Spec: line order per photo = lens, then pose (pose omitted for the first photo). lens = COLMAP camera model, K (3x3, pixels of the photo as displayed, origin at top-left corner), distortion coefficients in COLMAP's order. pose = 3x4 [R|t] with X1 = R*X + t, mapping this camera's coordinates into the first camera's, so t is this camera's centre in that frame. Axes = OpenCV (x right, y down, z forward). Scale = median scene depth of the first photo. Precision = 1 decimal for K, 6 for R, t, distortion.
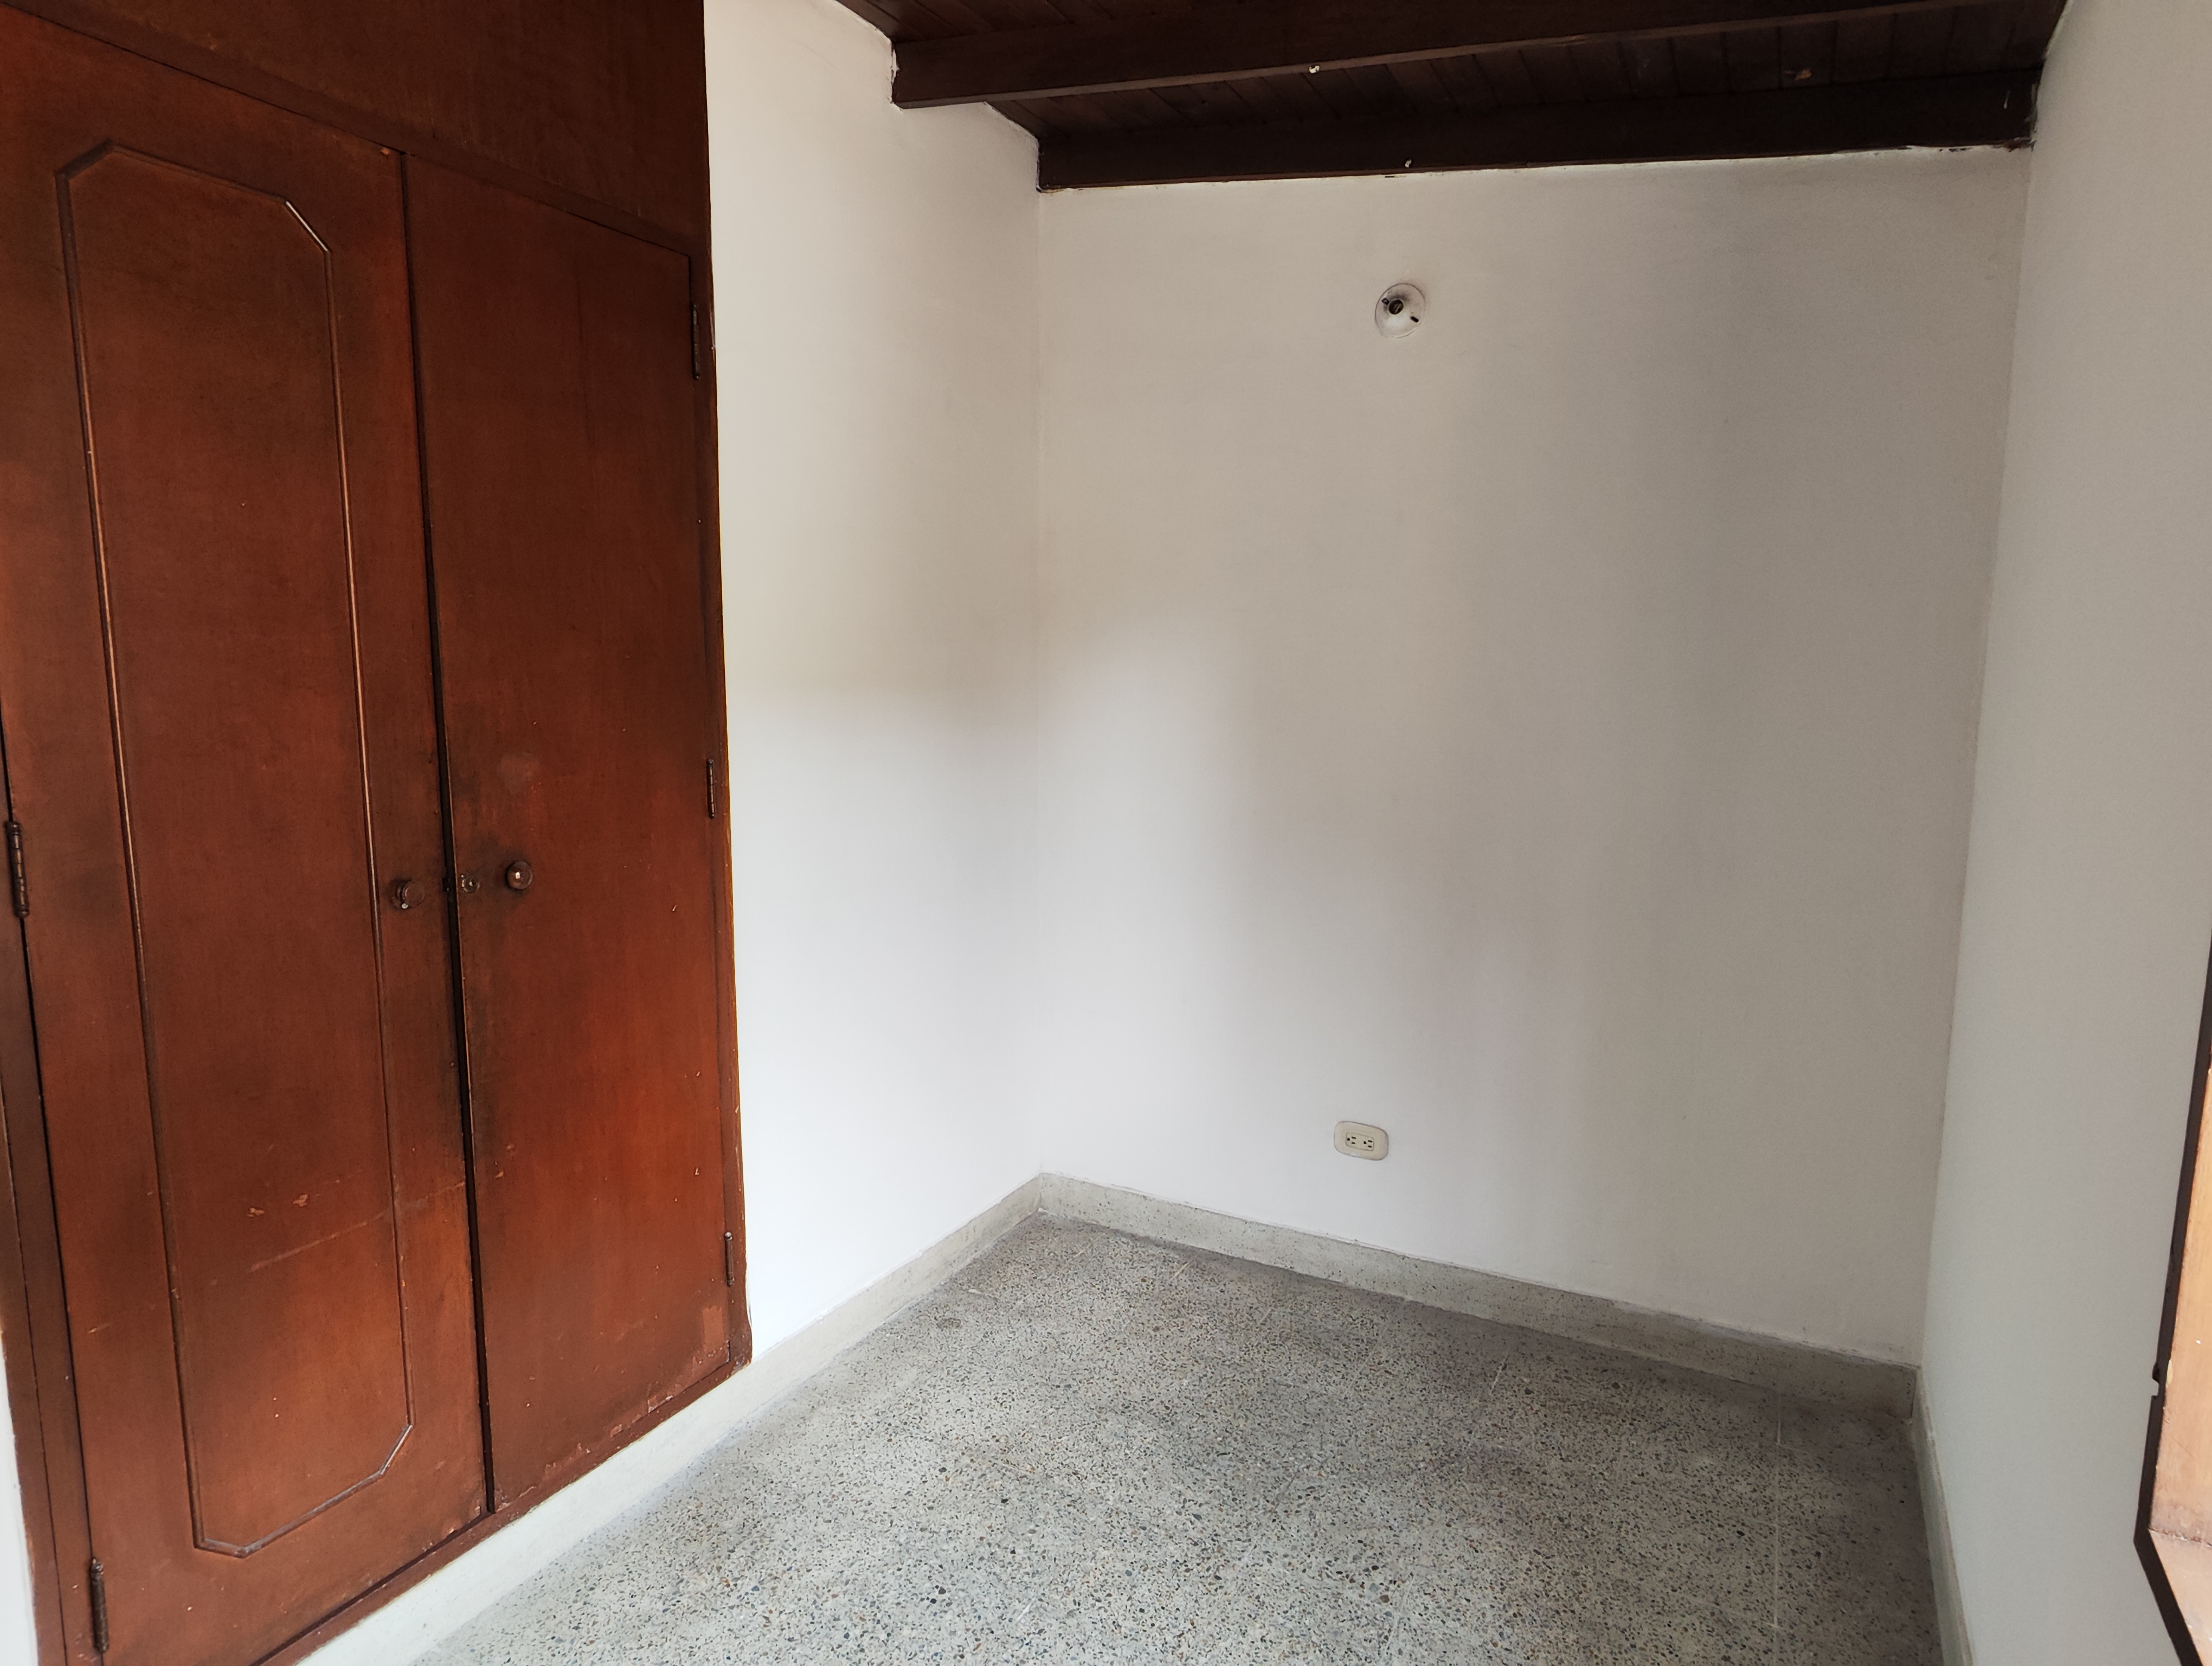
lens RADIAL K [[1268.7, 0, 1106.4], [0, 1268.7, 836.6], [0, 0, 1]] dist [-0.000303, 0.001355]
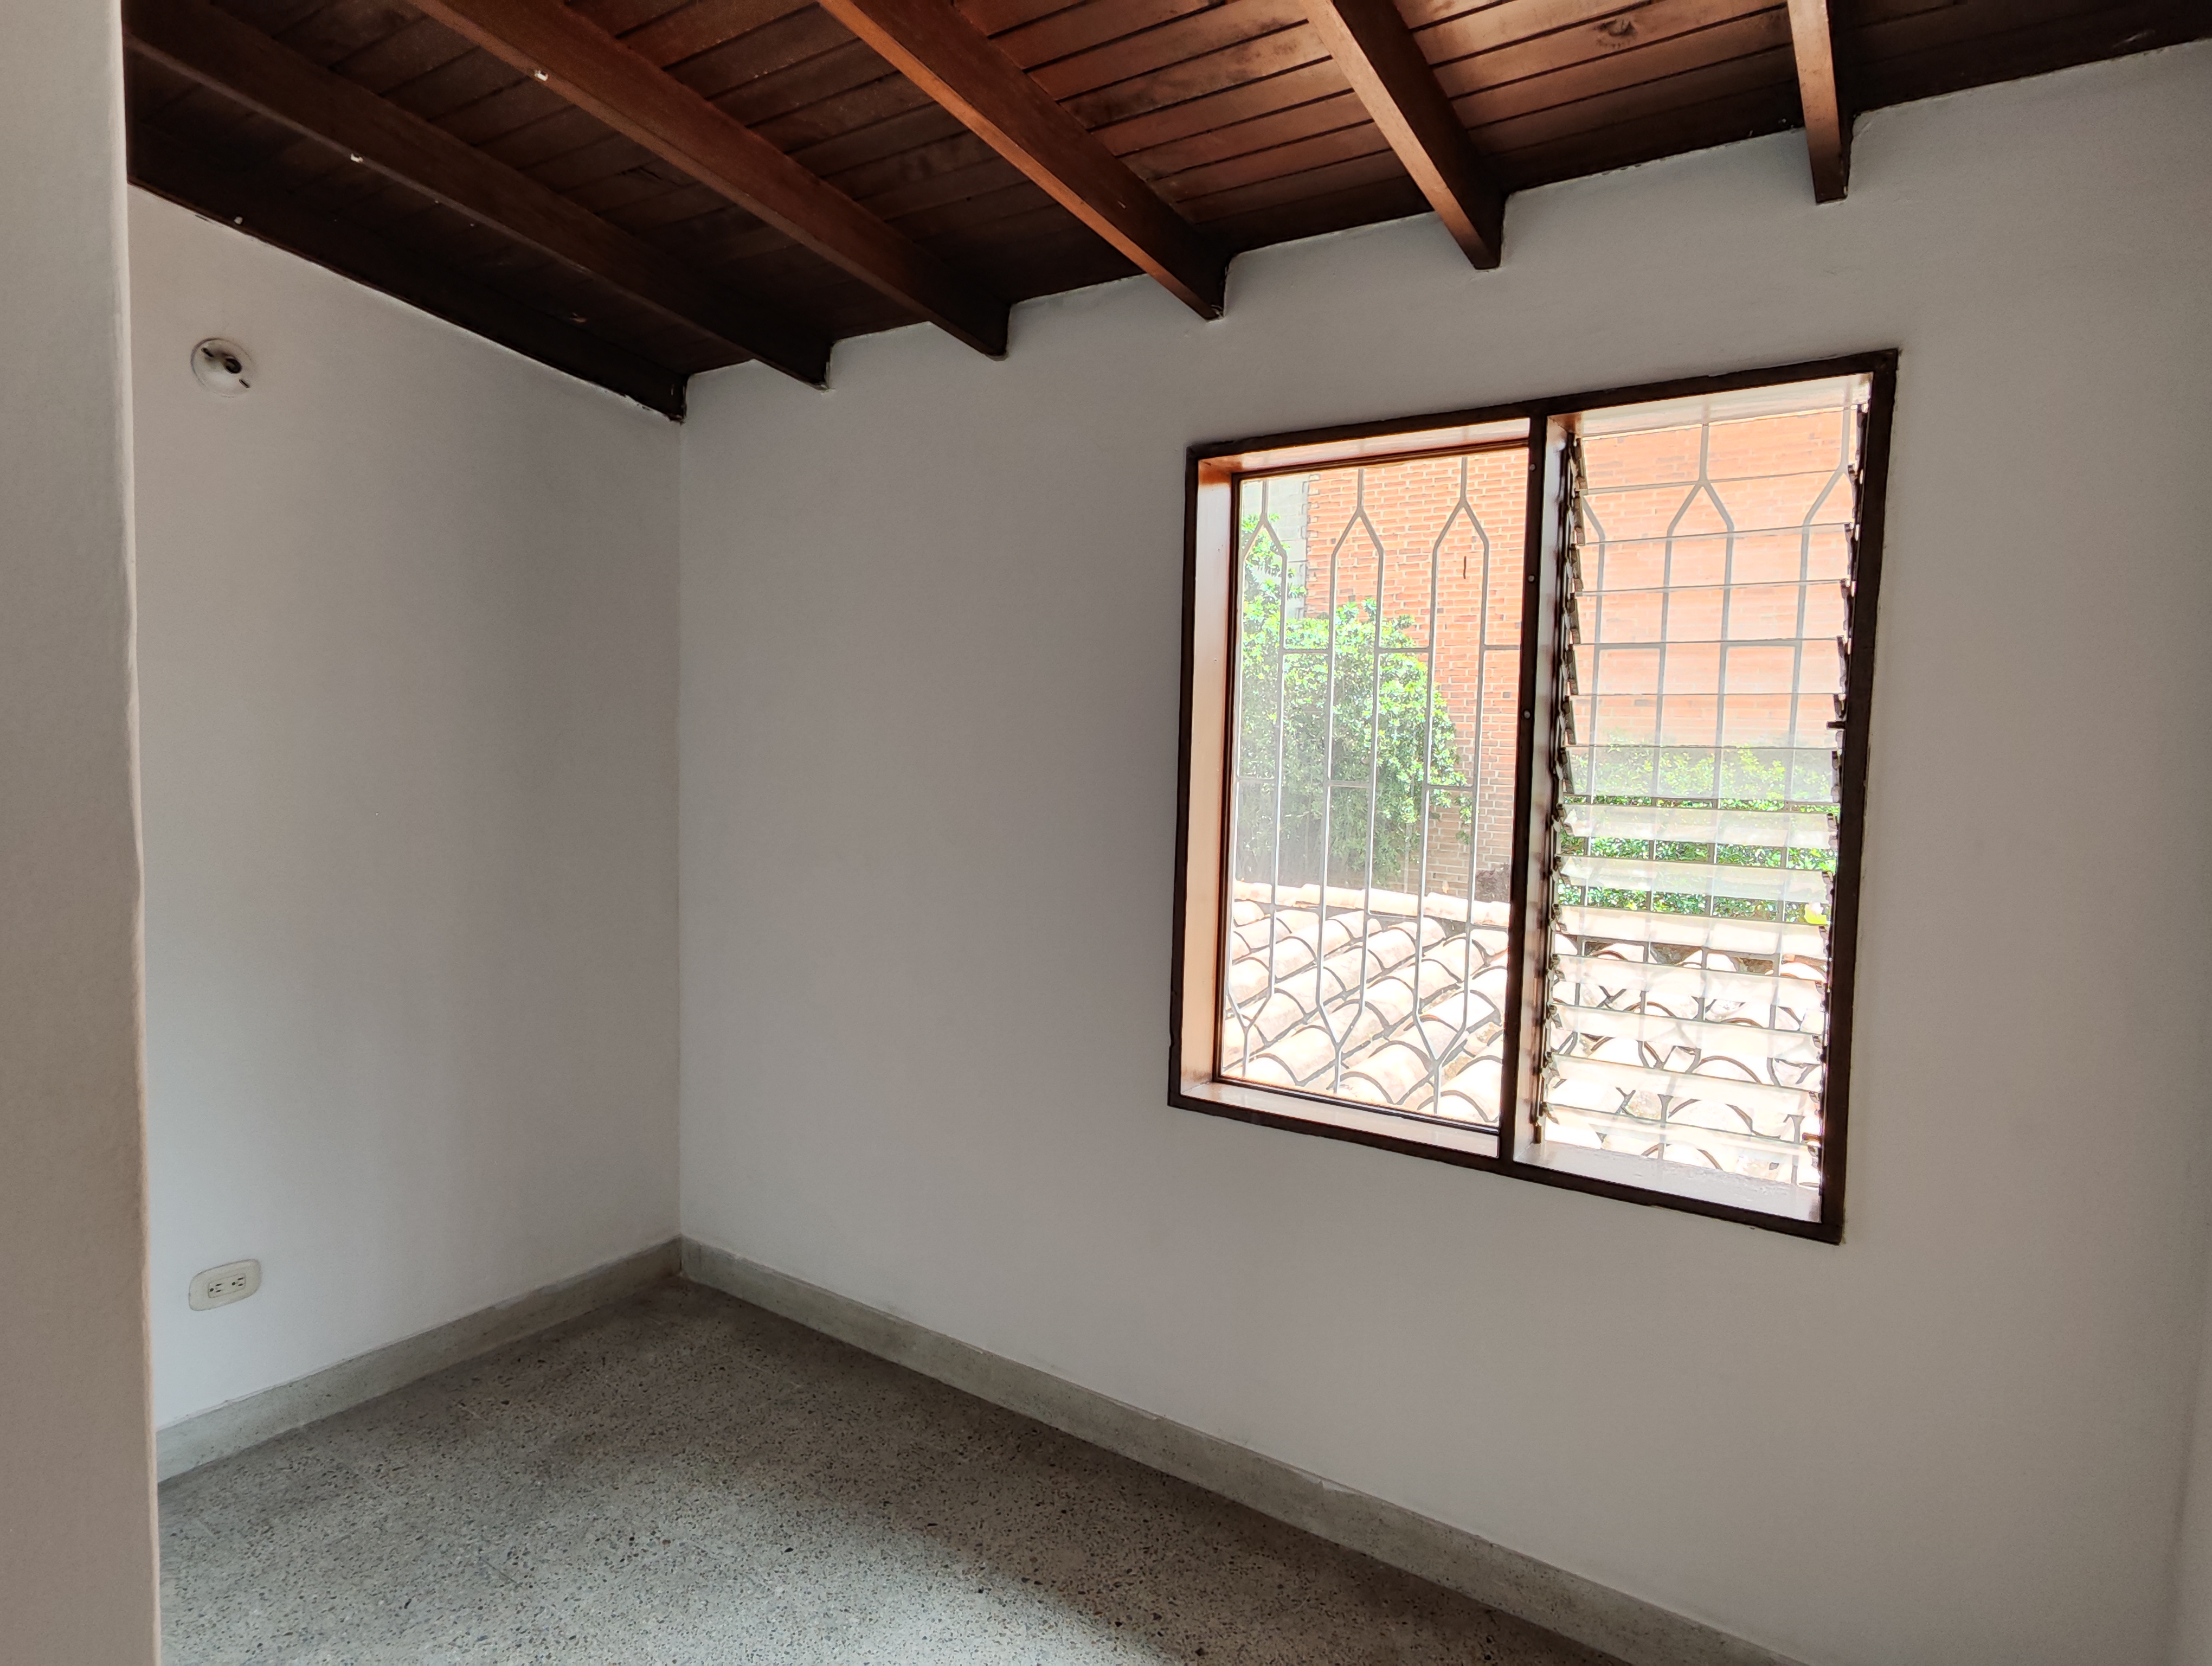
lens RADIAL K [[1268.7, 0, 1104.2], [0, 1268.7, 838.4], [0, 0, 1]] dist [-0.000303, 0.001355]
pose [[0.087019, -0.074988, 0.993380, -0.683464], [0.108727, 0.991921, 0.065354, -0.067258], [-0.990256, 0.102320, 0.094470, 0.323164]]
